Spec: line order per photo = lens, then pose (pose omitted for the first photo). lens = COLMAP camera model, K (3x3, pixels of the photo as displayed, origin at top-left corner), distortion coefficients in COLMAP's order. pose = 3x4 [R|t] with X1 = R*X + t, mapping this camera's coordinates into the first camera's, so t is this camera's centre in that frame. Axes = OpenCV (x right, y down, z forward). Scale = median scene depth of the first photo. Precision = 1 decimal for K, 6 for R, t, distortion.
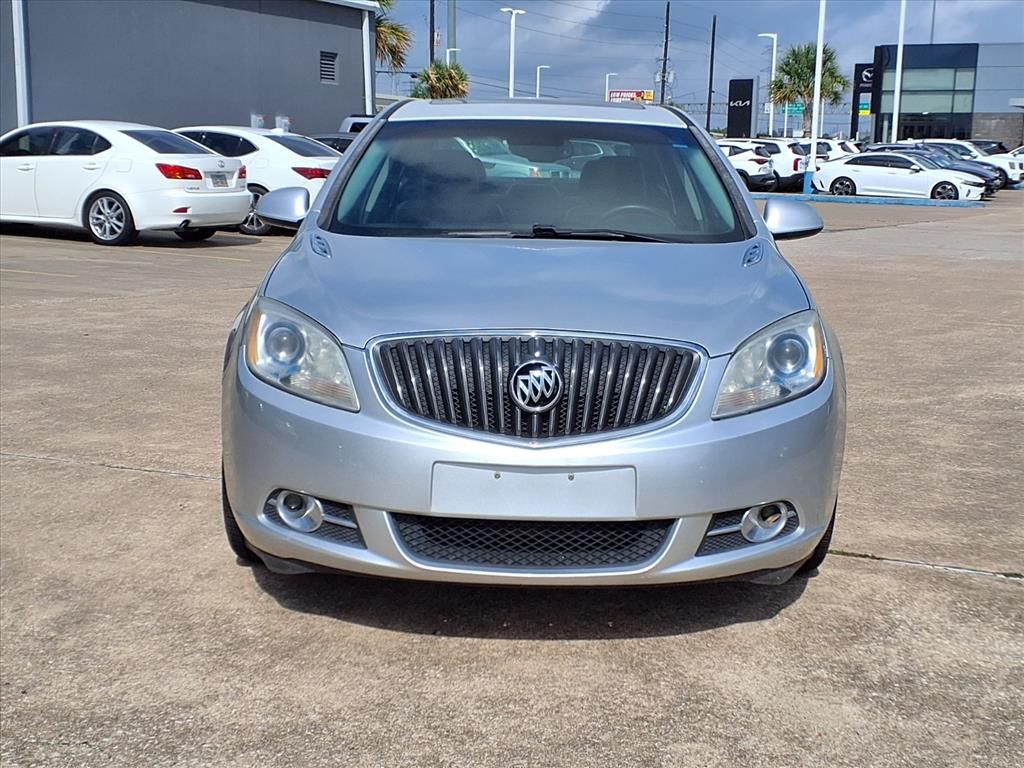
lens RADIAL K [[1420.1, 0, 512.0], [0, 1420.1, 384.0], [0, 0, 1]] dist [0.243330, -0.763484]
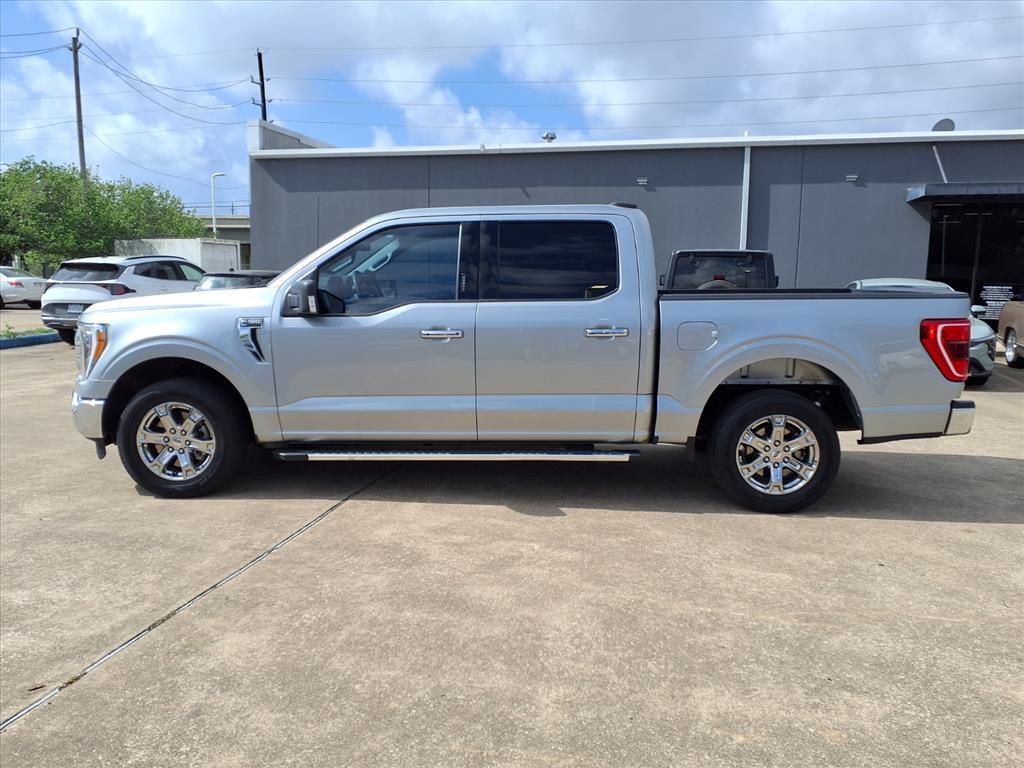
lens RADIAL K [[802.5, 0, 527.0], [0, 802.5, 409.1], [0, 0, 1]] dist [0.008193, -0.000190]
pose [[0.177310, 0.140667, -0.974050, 1.176164], [-0.169517, 0.979305, 0.110569, -0.245625], [0.969446, 0.145513, 0.197486, 1.399752]]
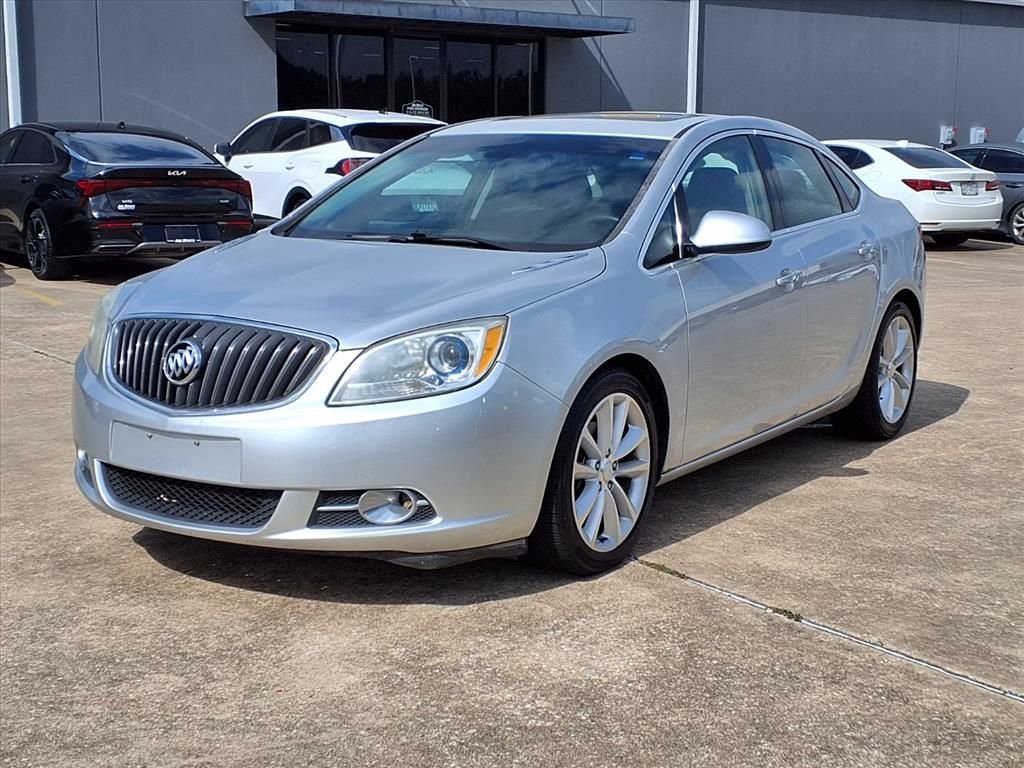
lens RADIAL K [[1420.1, 0, 512.0], [0, 1420.1, 384.0], [0, 0, 1]] dist [0.243330, -0.763484]
pose [[0.851314, 0.073838, -0.519435, 0.789715], [-0.078761, 0.996814, 0.012614, -0.016123], [0.518712, 0.030173, 0.854417, 0.123650]]
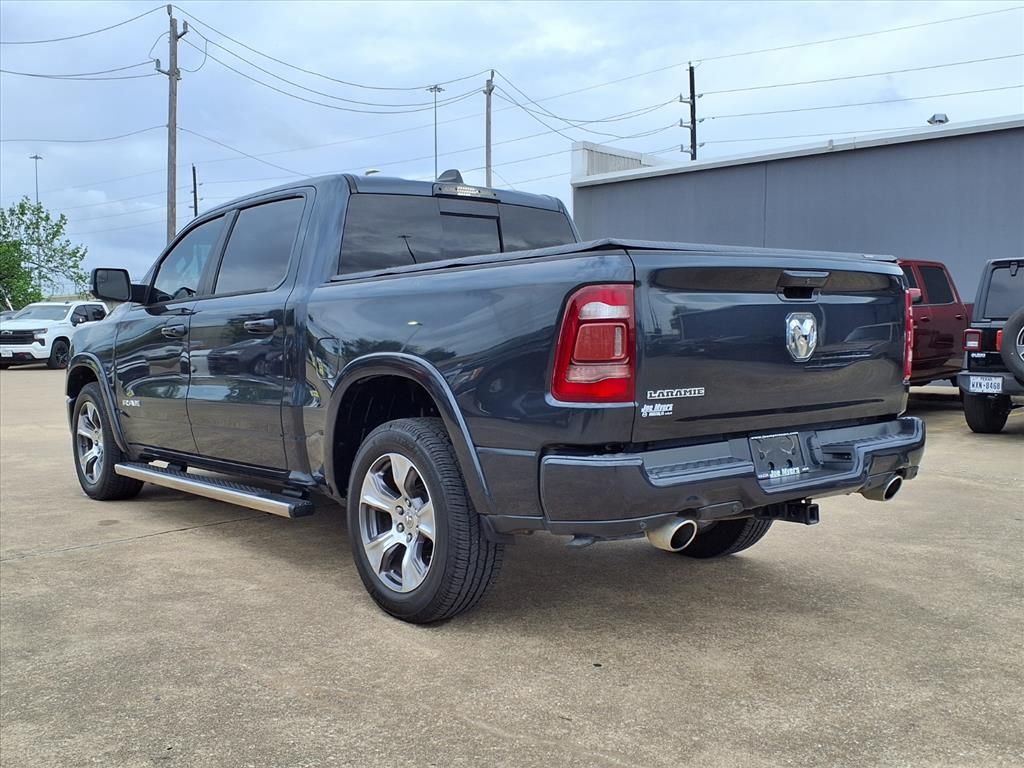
lens RADIAL K [[1020.2, 0, 519.8], [0, 1020.2, 383.2], [0, 0, 1]] dist [0.119006, -0.258505]
pose [[-0.333697, 0.029151, -0.942229, 1.127637], [-0.158671, 0.983524, 0.086623, -0.324054], [0.929231, 0.178411, -0.323574, 2.320499]]
